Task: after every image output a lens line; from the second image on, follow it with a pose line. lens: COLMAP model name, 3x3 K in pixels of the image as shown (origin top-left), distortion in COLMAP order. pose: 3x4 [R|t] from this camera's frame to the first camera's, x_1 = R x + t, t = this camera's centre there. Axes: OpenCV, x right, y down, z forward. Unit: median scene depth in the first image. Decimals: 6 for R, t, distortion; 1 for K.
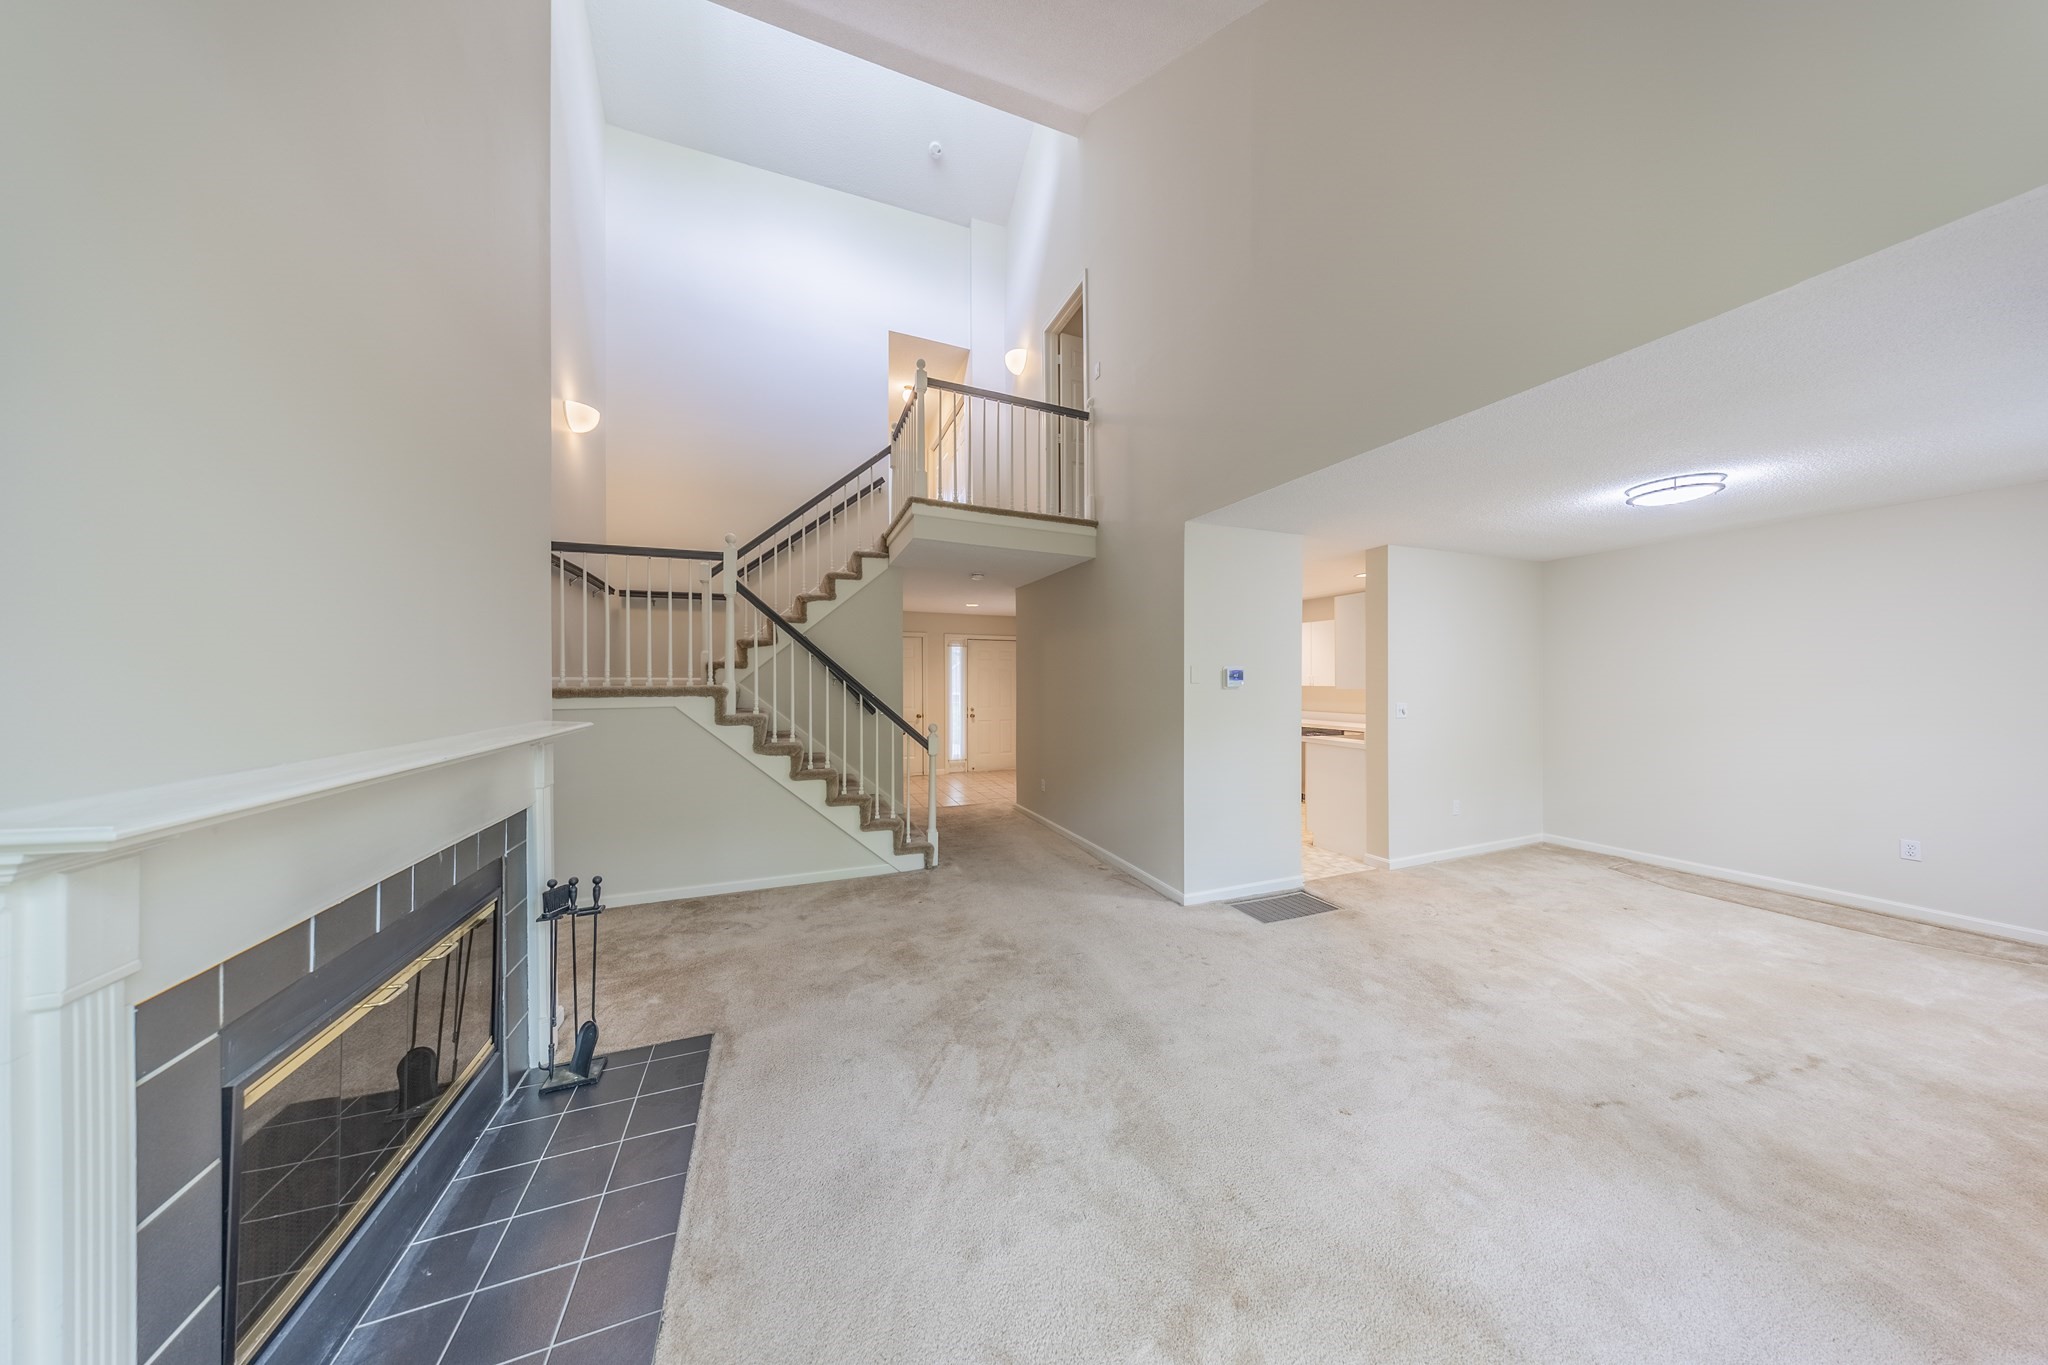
lens RADIAL K [[594.0, 0, 1024.0], [0, 594.0, 682.5], [0, 0, 1]] dist [0.000136, -0.000012]
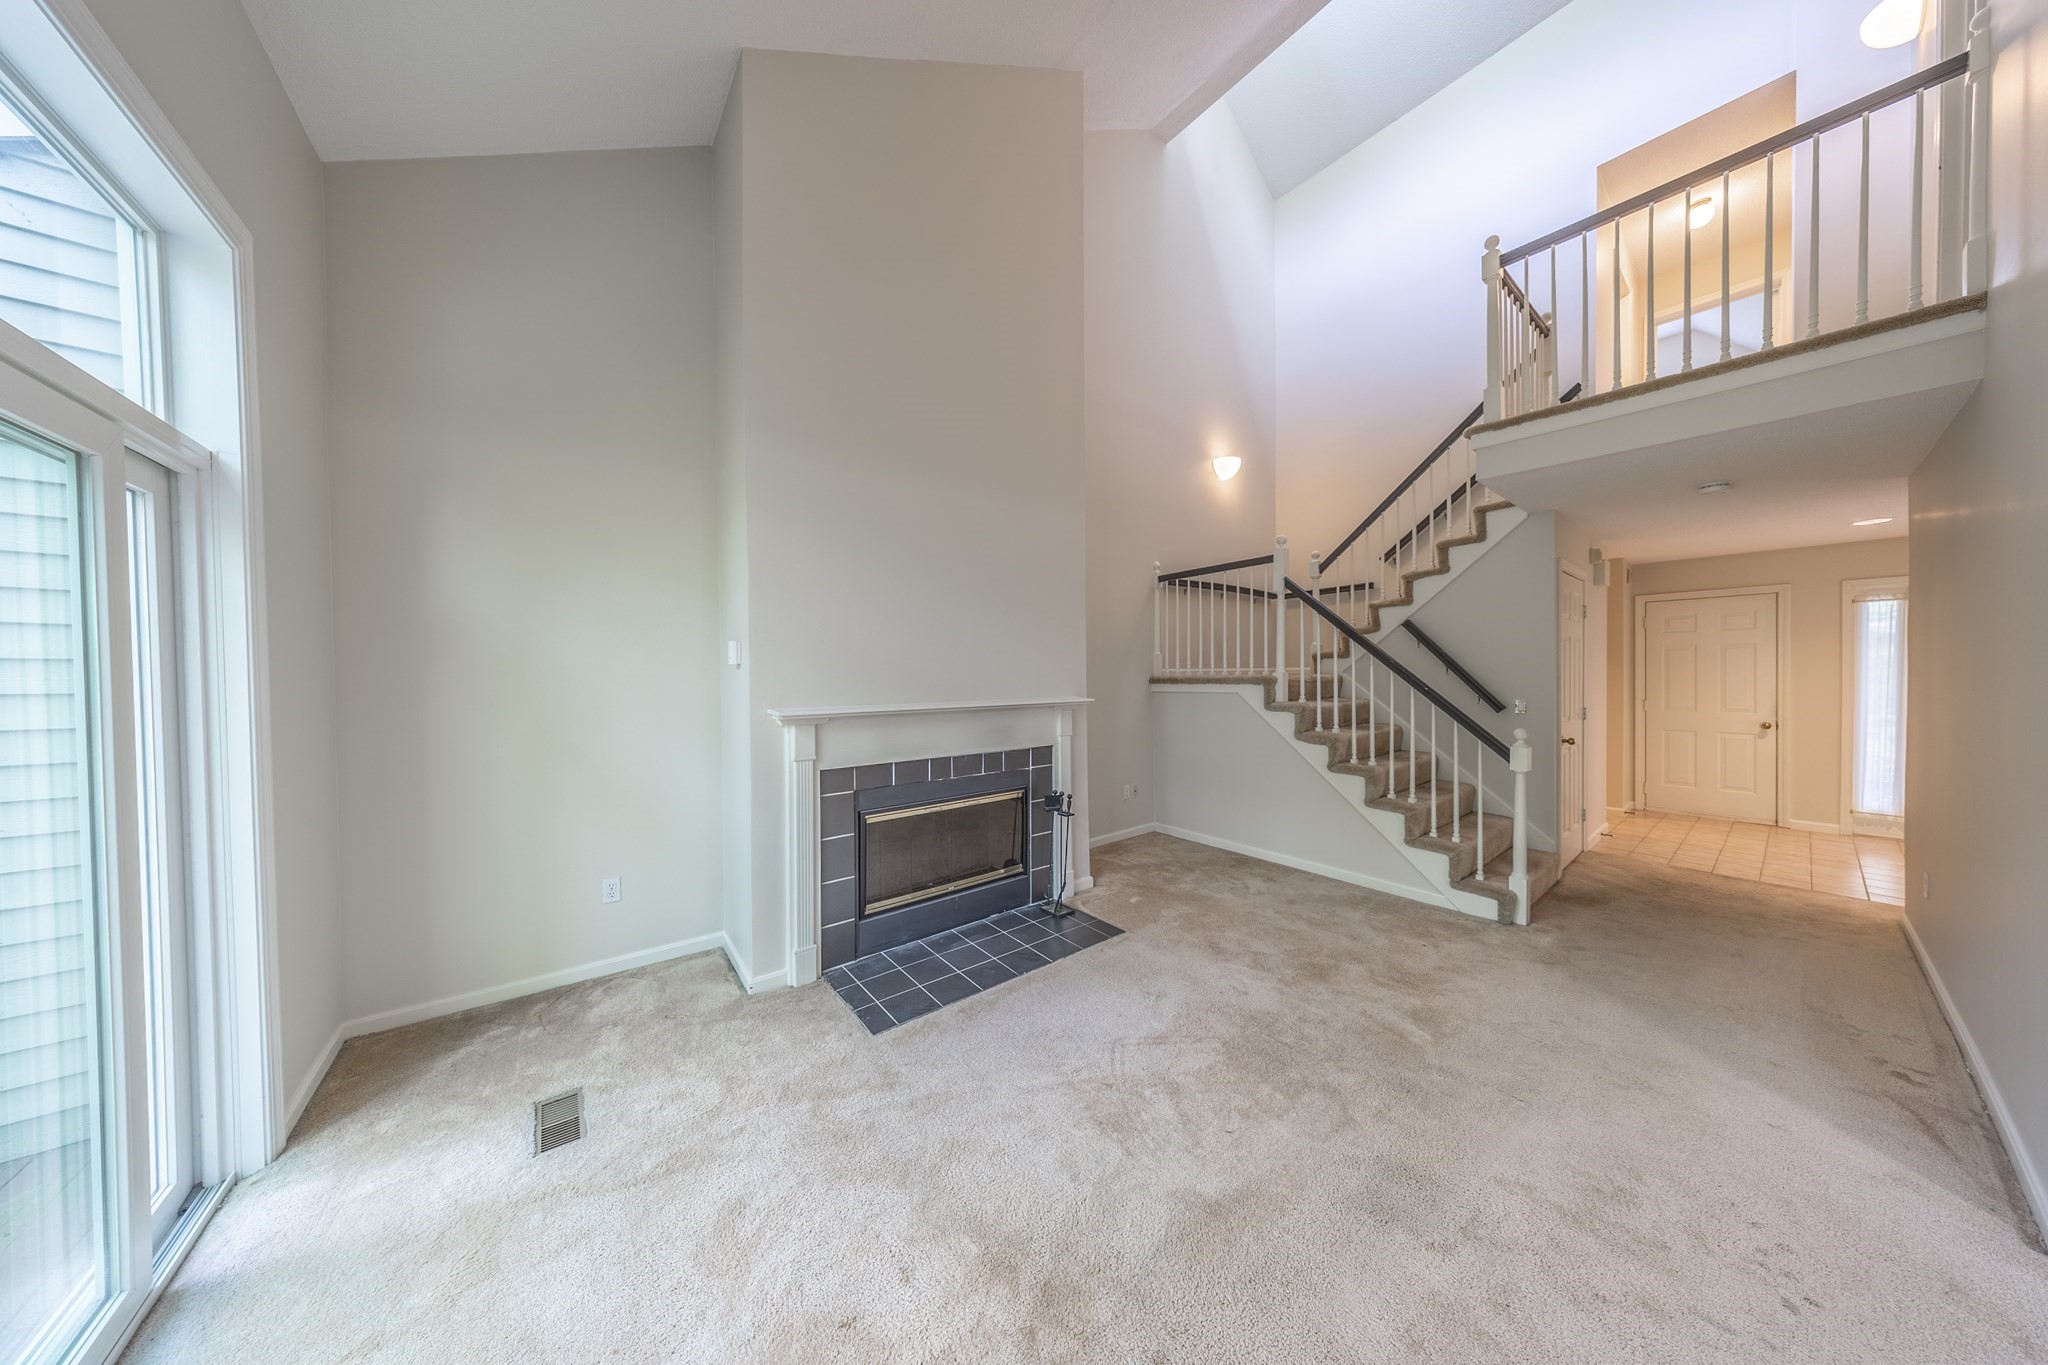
lens RADIAL K [[562.7, 0, 985.4], [0, 562.7, 681.7], [0, 0, 1]] dist [-0.008388, 0.000019]
pose [[0.243203, 0.011058, -0.969912, 0.387141], [0.005458, 0.999904, 0.012769, 0.001155], [0.969960, -0.008399, 0.243119, 0.232008]]
